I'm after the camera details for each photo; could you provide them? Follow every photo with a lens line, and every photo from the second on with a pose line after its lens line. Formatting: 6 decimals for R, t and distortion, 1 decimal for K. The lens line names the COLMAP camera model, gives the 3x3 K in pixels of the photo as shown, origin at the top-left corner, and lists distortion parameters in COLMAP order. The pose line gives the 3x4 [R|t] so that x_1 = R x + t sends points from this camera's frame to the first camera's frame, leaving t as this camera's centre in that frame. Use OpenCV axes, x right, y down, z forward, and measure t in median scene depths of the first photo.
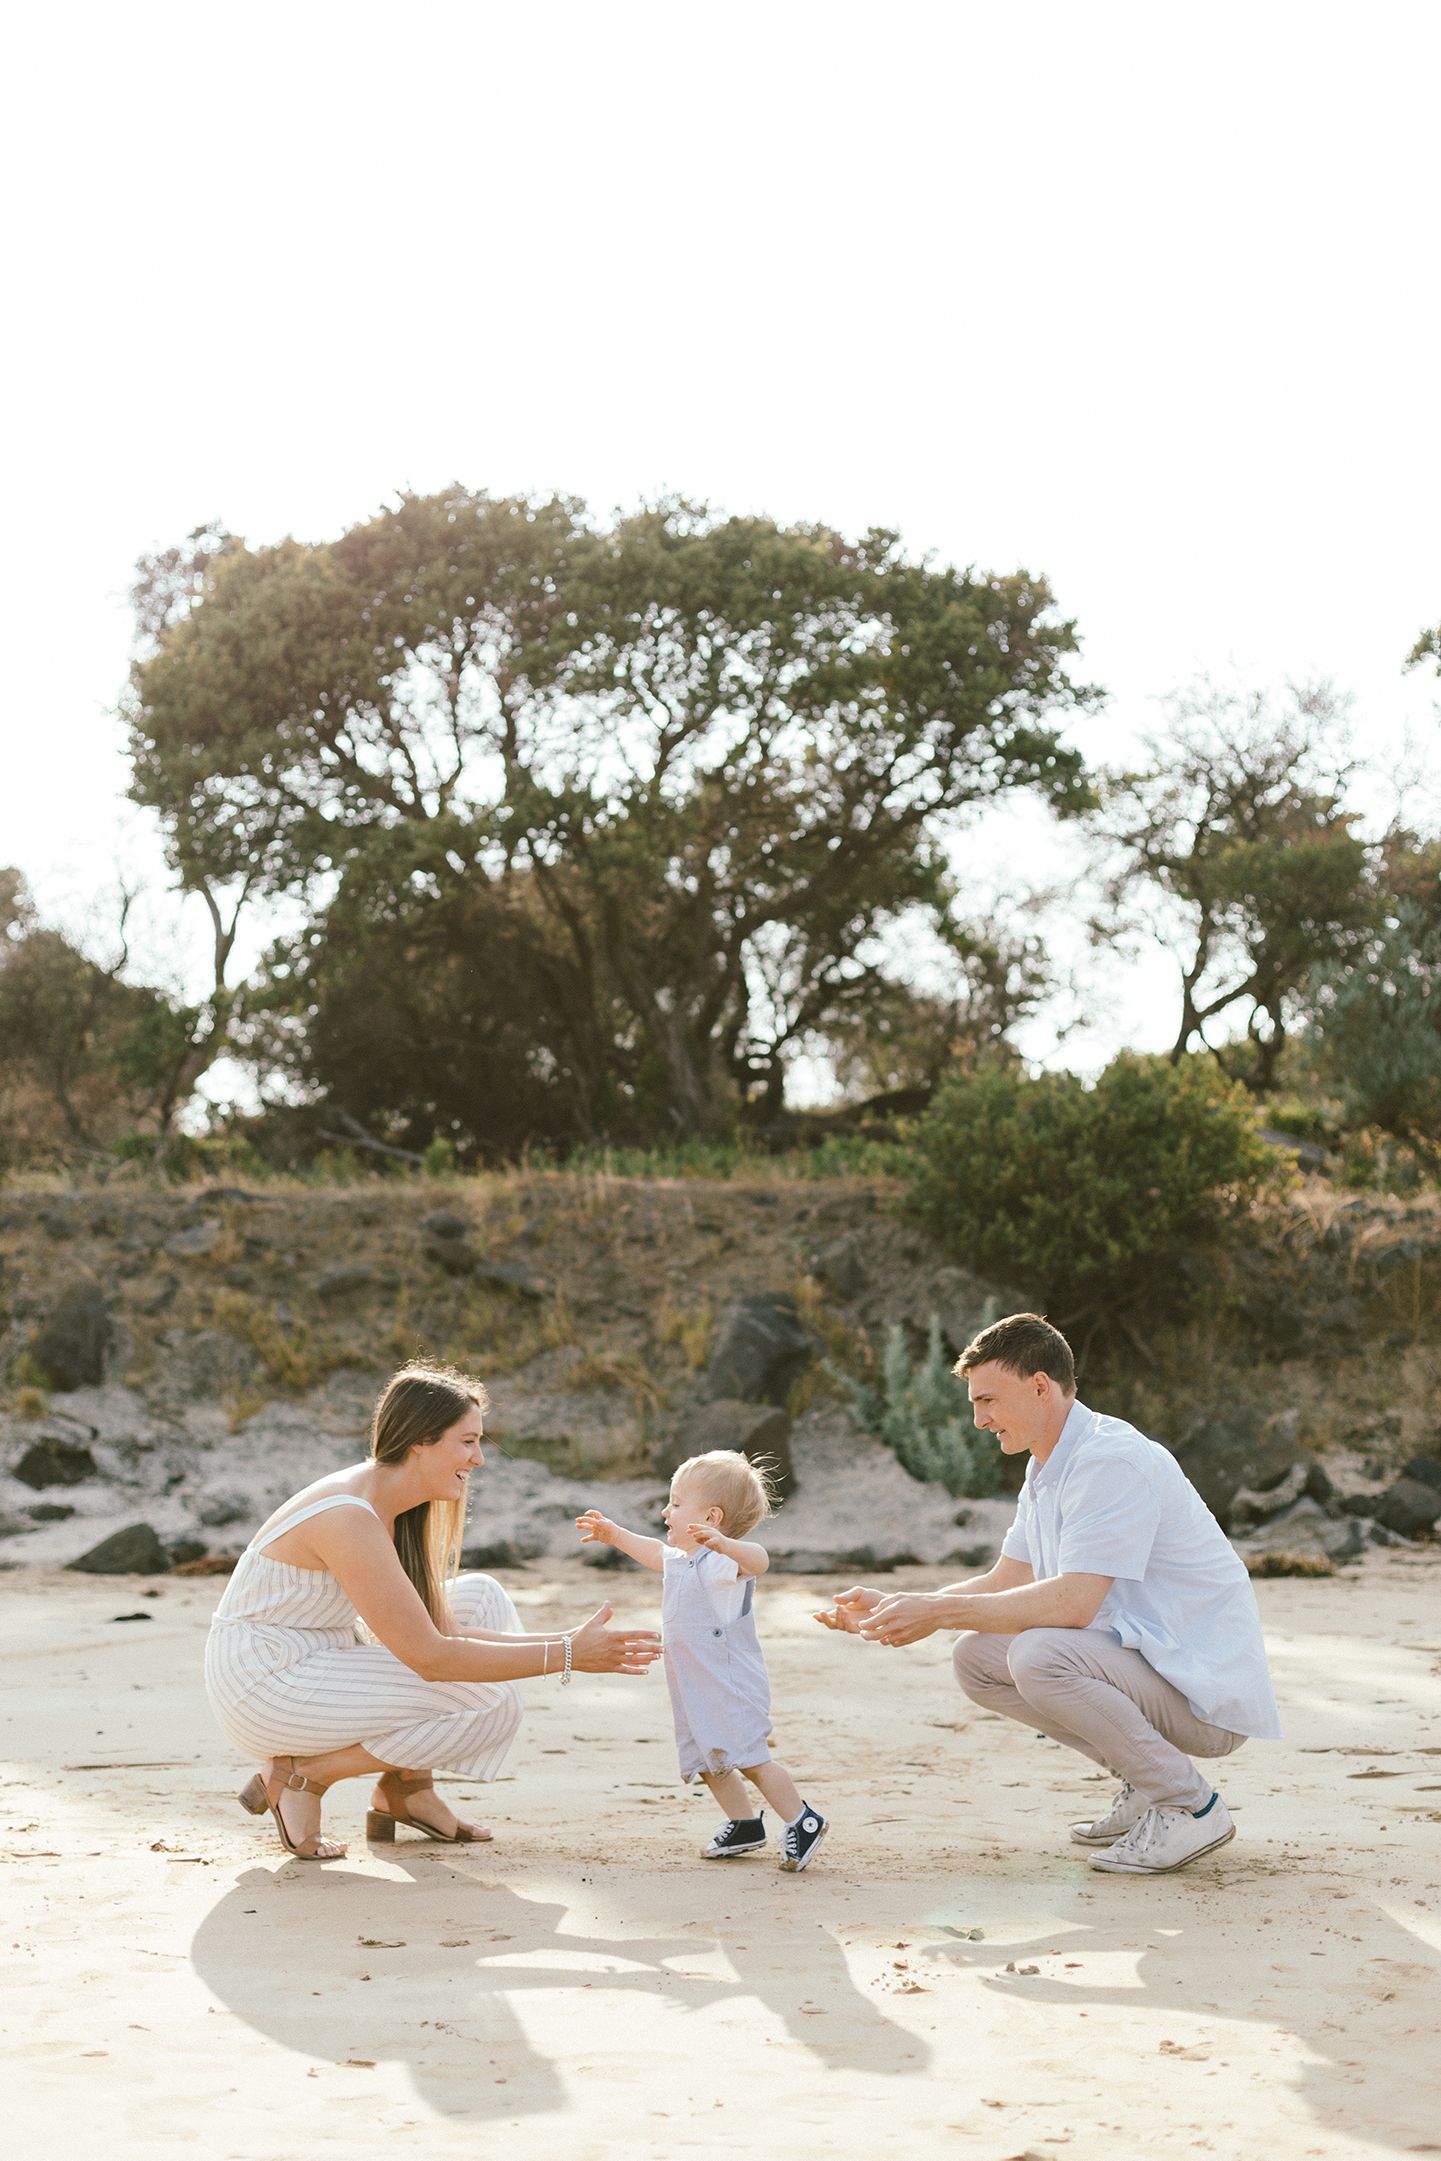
lens RADIAL K [[3221.7, 0, 720.5], [0, 3221.7, 1080.5], [0, 0, 1]] dist [0.010882, -0.115235]
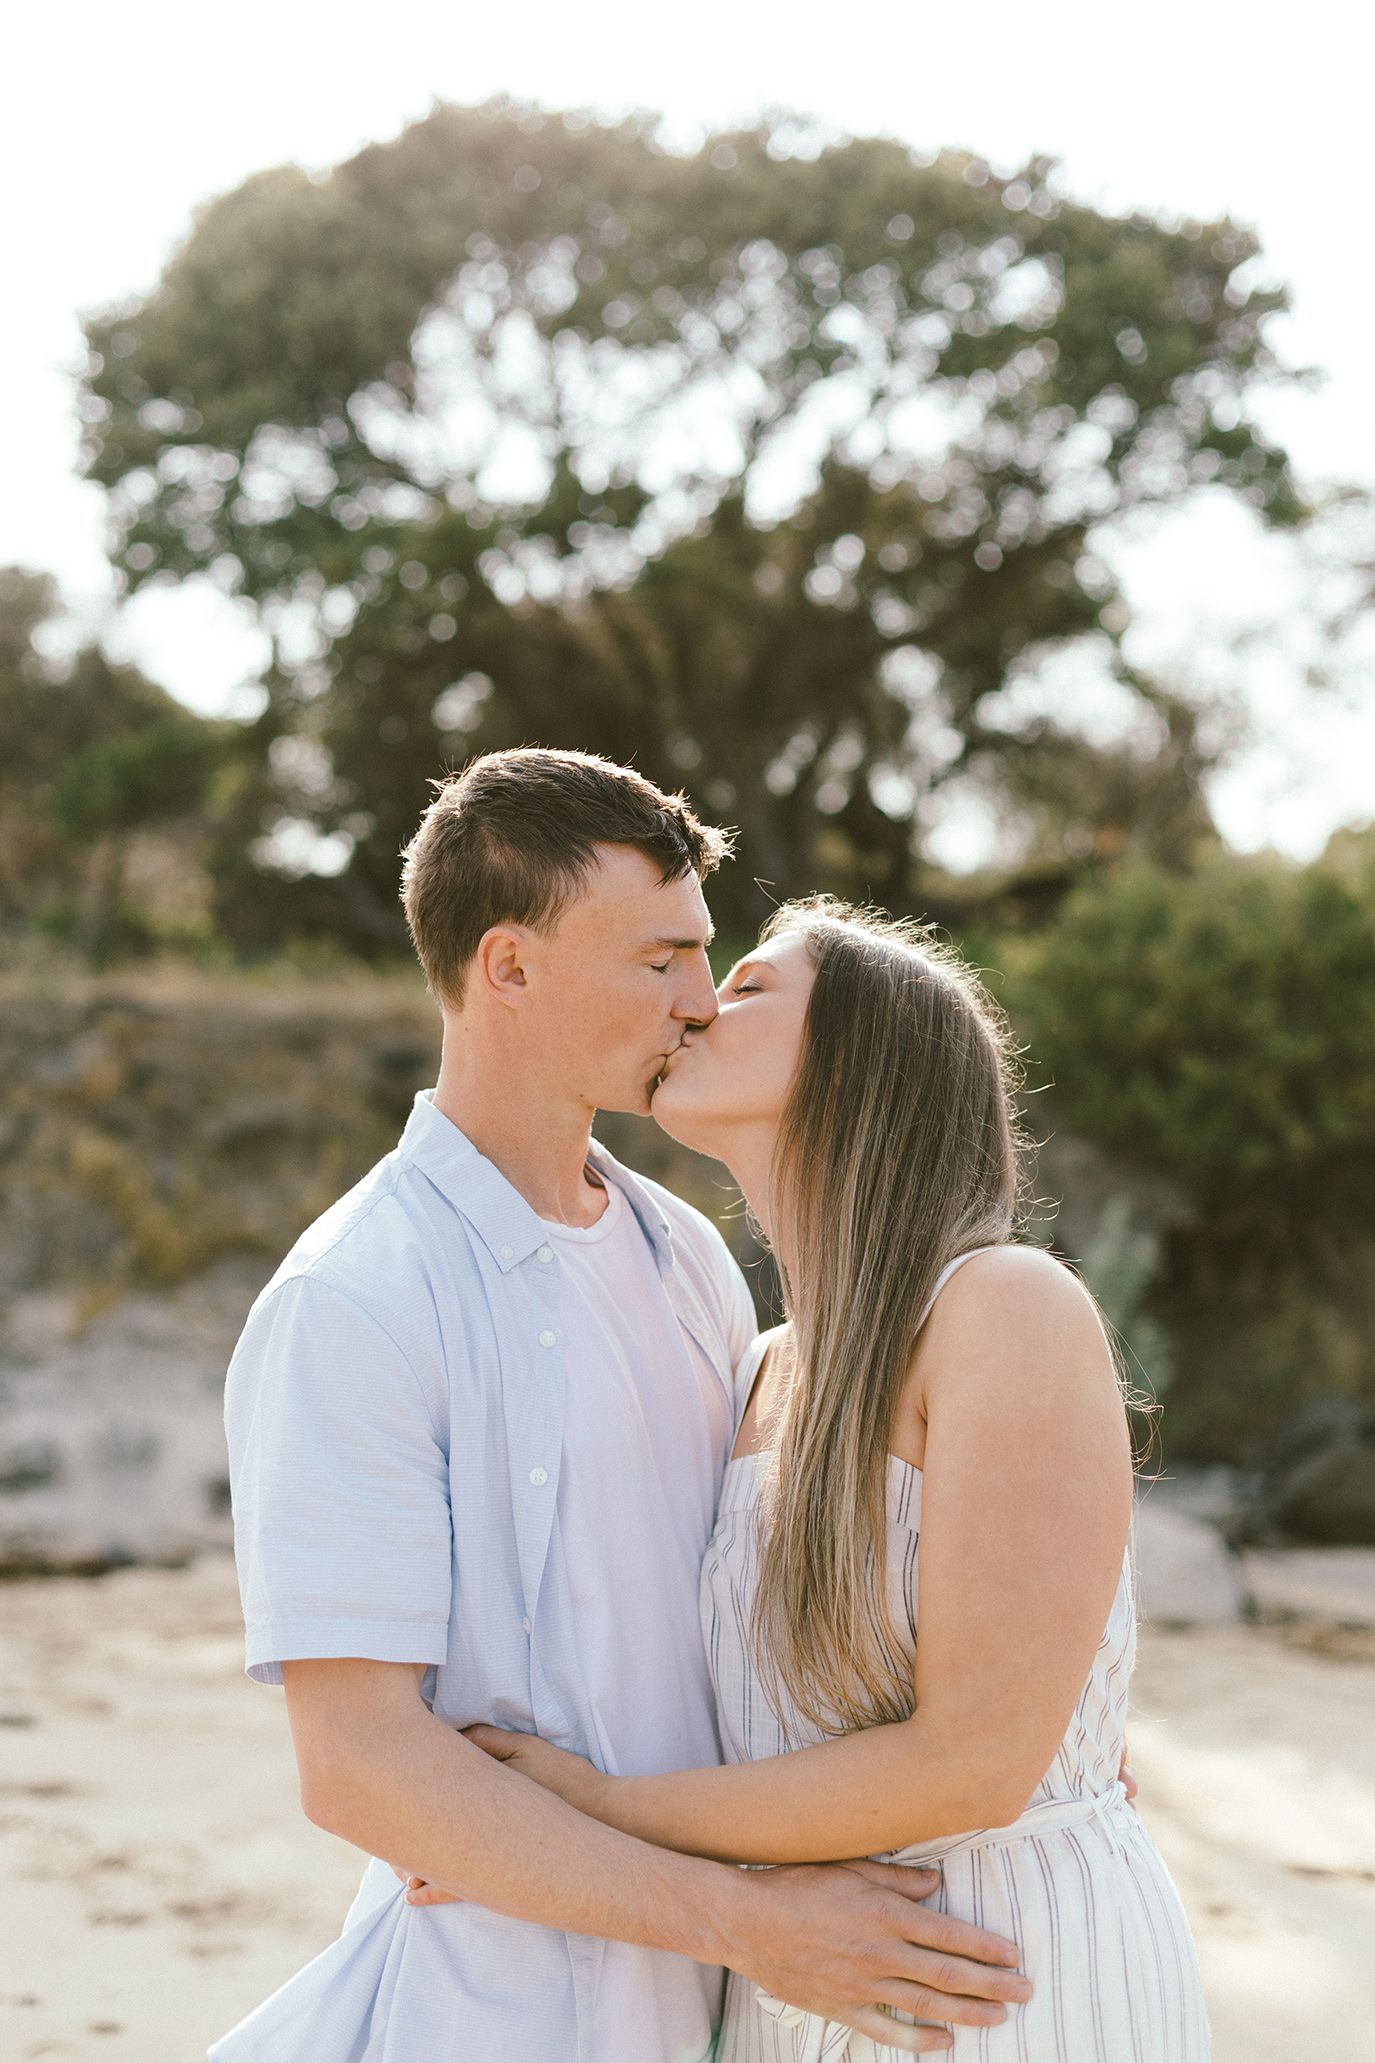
lens RADIAL K [[3326.8, 0, 697.6], [0, 3326.8, 990.4], [0, 0, 1]] dist [0.016415, -0.041436]
pose [[0.997115, 0.035743, -0.066967, 0.034622], [-0.032023, 0.997927, 0.055822, -0.015634], [0.068823, -0.053517, 0.996192, 0.236394]]
